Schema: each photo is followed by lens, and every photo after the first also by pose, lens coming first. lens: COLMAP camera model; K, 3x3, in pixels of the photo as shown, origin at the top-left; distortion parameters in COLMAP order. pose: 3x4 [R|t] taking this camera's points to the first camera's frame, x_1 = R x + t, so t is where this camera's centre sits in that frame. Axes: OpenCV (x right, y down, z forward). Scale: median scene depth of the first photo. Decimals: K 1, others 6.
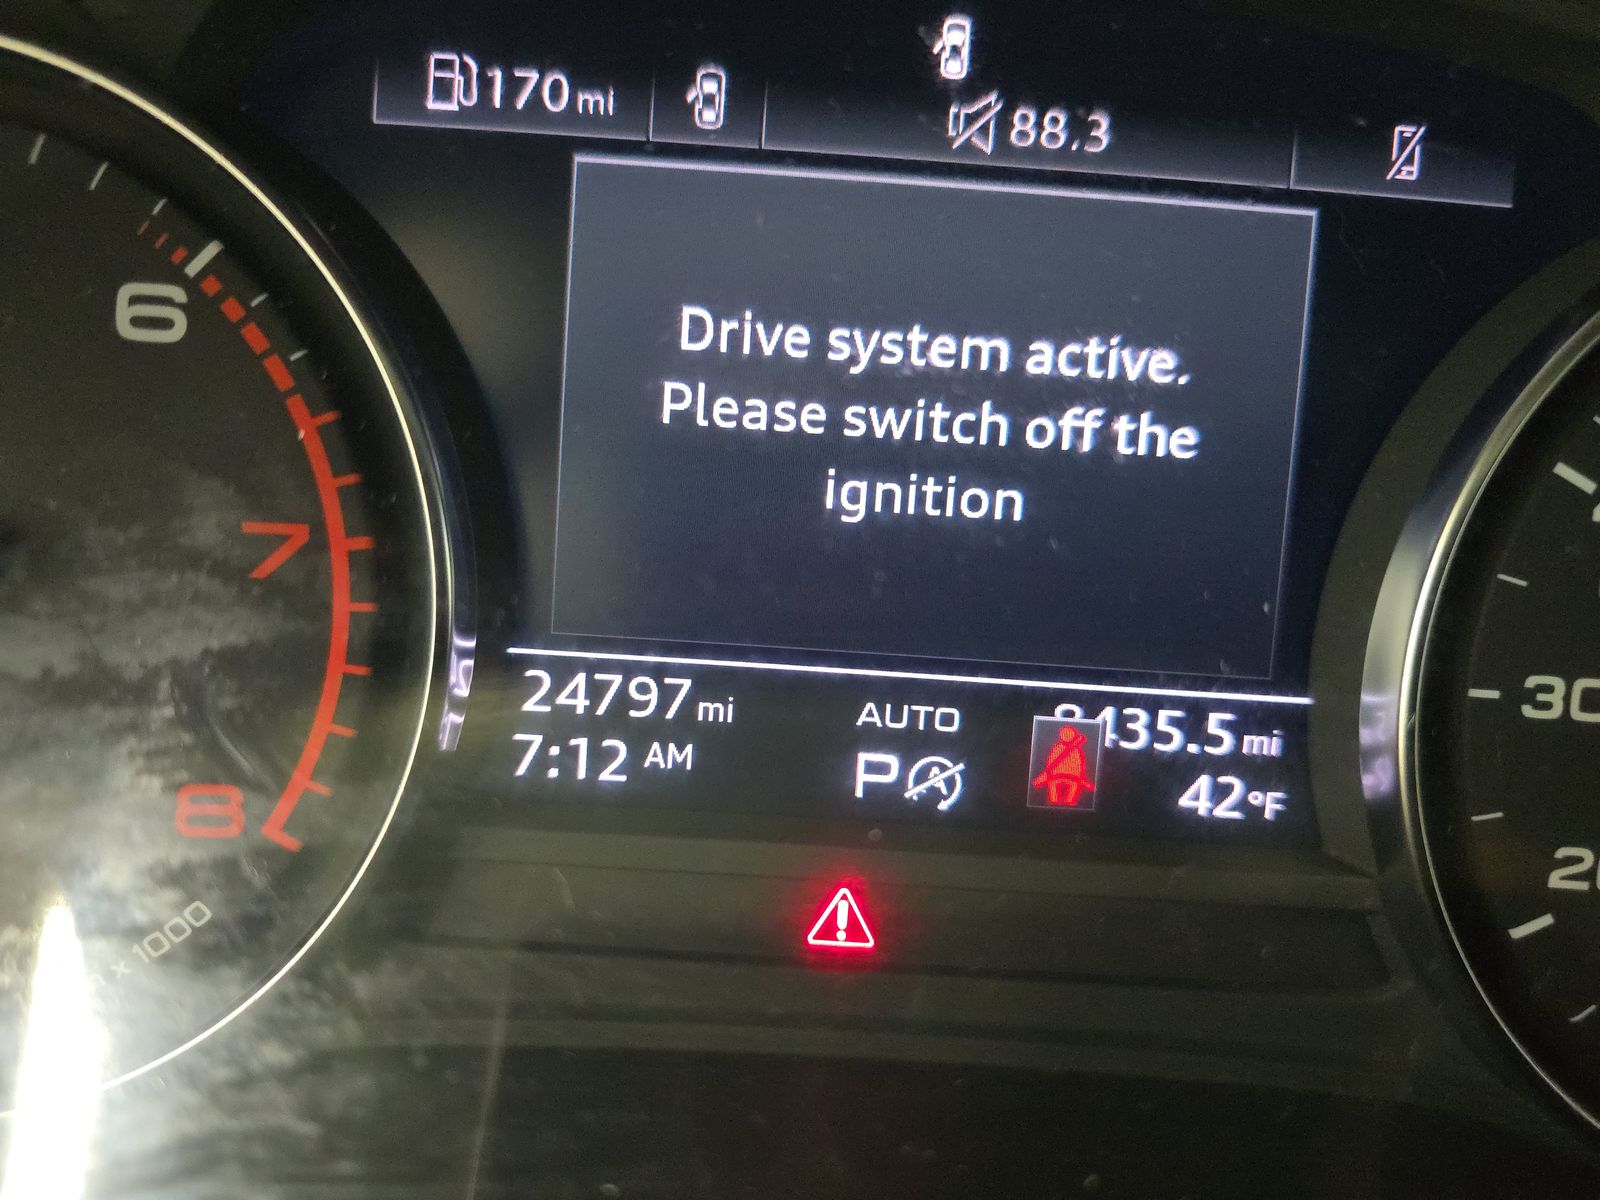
lens RADIAL K [[1152.7, 0, 800.0], [0, 1152.7, 600.0], [0, 0, 1]] dist [-0.001809, -0.000428]
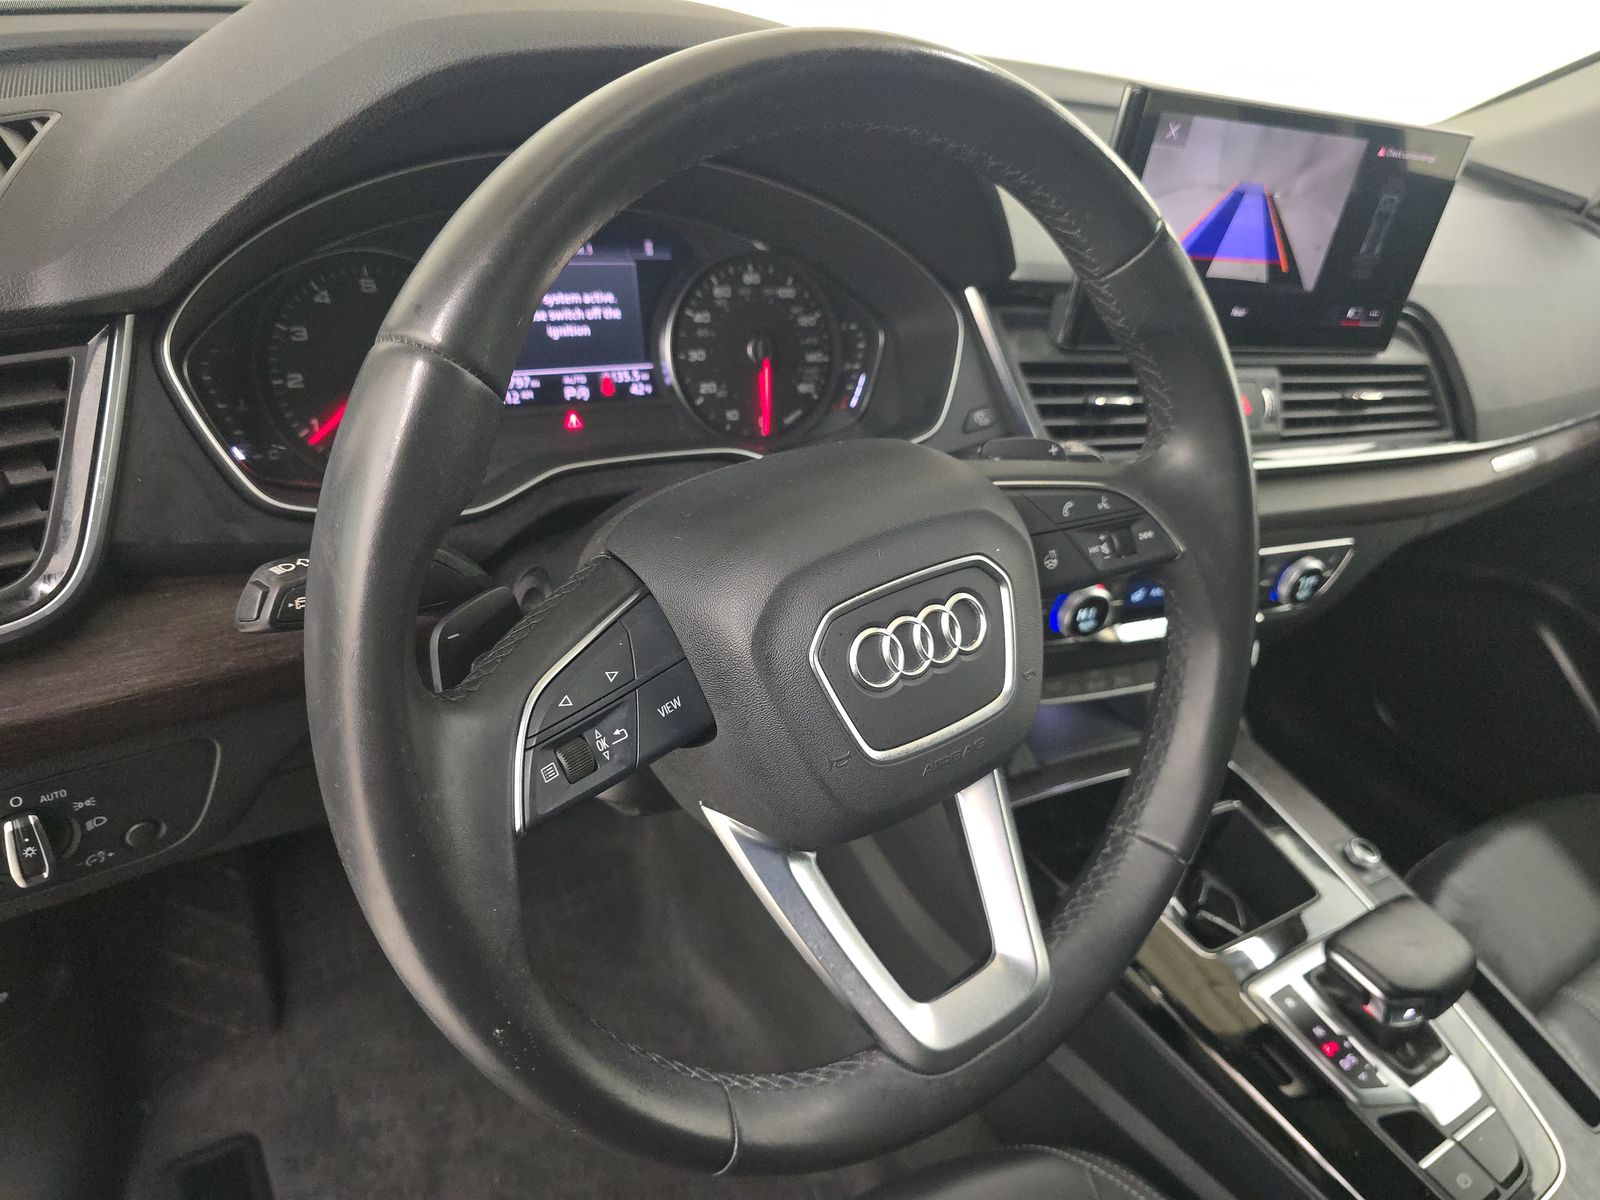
lens RADIAL K [[1152.7, 0, 800.0], [0, 1152.7, 600.0], [0, 0, 1]] dist [-0.001809, -0.000428]
pose [[0.829947, -0.222245, 0.511660, -1.714087], [0.170083, 0.974353, 0.147334, 0.433958], [-0.531281, -0.035255, 0.846462, -3.411869]]
